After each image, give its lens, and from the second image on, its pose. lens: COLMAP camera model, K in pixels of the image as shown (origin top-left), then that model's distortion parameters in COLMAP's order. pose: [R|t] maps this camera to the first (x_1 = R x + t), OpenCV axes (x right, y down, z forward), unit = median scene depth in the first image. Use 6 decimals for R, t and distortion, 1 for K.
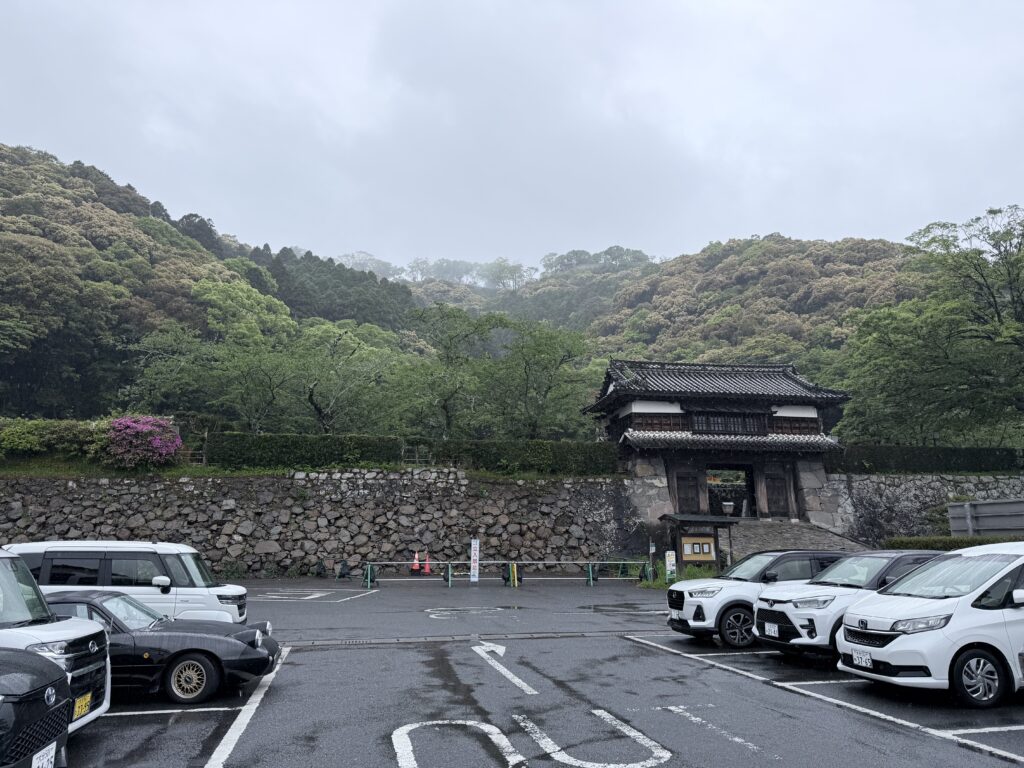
lens RADIAL K [[709.0, 0, 515.0], [0, 709.0, 386.5], [0, 0, 1]] dist [0.046708, -0.004851]
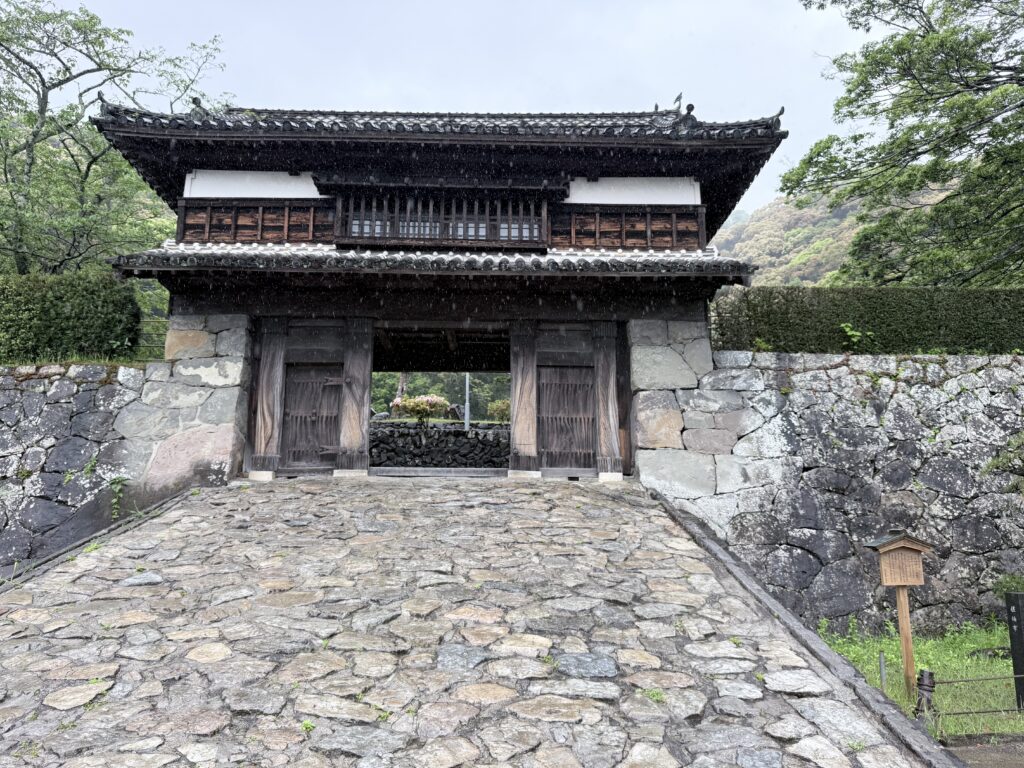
lens RADIAL K [[709.0, 0, 508.8], [0, 709.0, 381.0], [0, 0, 1]] dist [0.046708, -0.004851]
pose [[0.985899, -0.020110, -0.166132, 0.396152], [0.022466, 0.999672, 0.012318, 0.131931], [0.165829, -0.015877, 0.986027, 0.634845]]
